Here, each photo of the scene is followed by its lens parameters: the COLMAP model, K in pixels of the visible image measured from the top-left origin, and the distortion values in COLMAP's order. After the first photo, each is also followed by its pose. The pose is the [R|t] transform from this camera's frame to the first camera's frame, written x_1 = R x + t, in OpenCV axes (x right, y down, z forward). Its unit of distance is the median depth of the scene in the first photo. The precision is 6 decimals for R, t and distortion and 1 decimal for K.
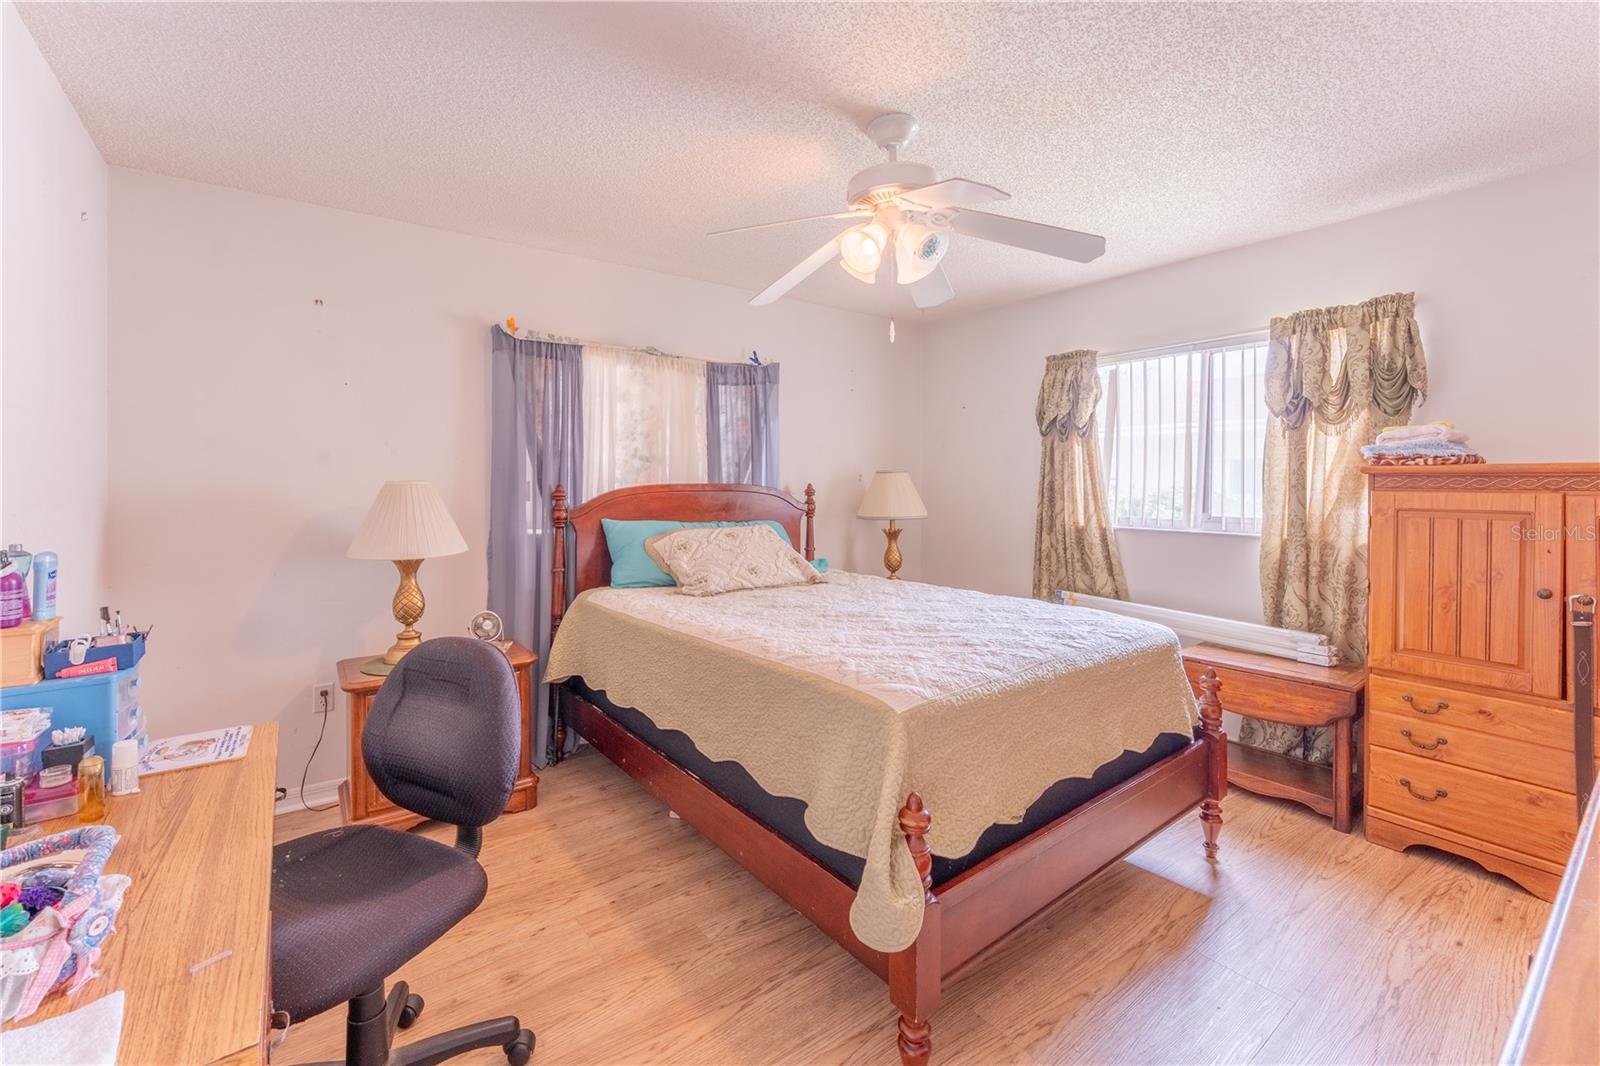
lens RADIAL K [[657.0, 0, 769.7], [0, 657.0, 484.2], [0, 0, 1]] dist [0.003179, 0.000089]
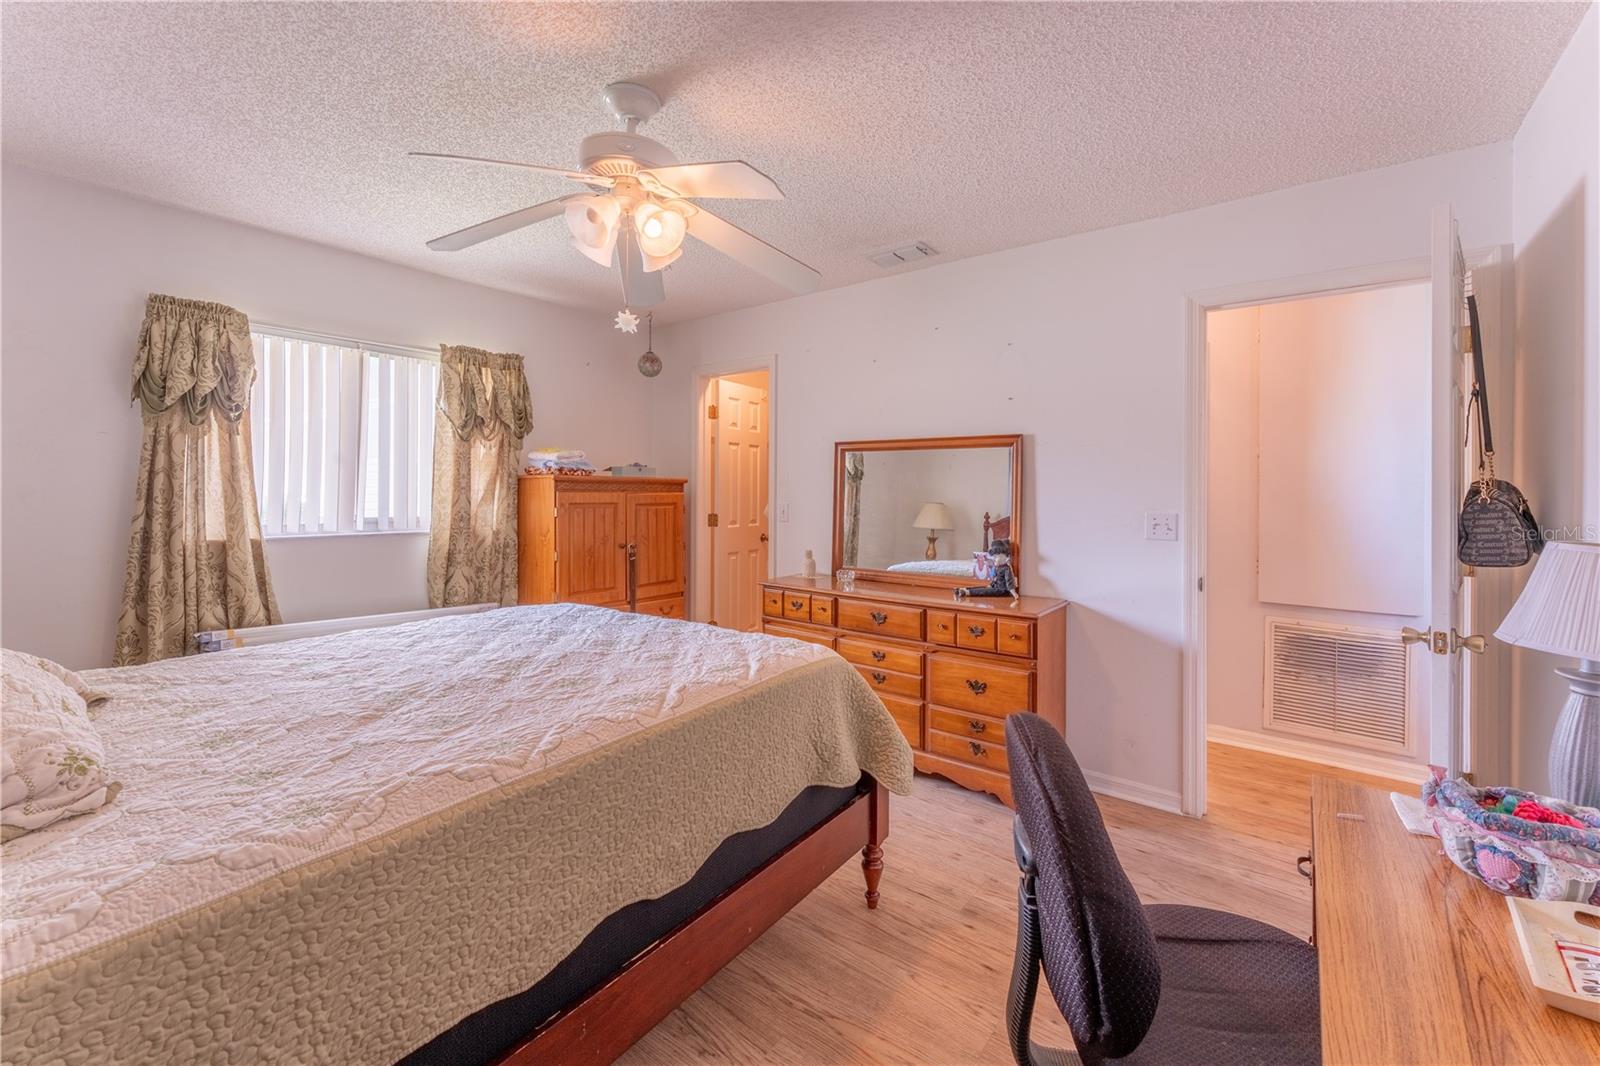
lens RADIAL K [[657.0, 0, 792.0], [0, 657.0, 491.6], [0, 0, 1]] dist [0.003179, 0.000089]
pose [[-0.272190, -0.005564, 0.962228, -0.539421], [-0.006671, 0.999970, 0.003895, 0.000530], [-0.962220, -0.005359, -0.272219, 0.739963]]
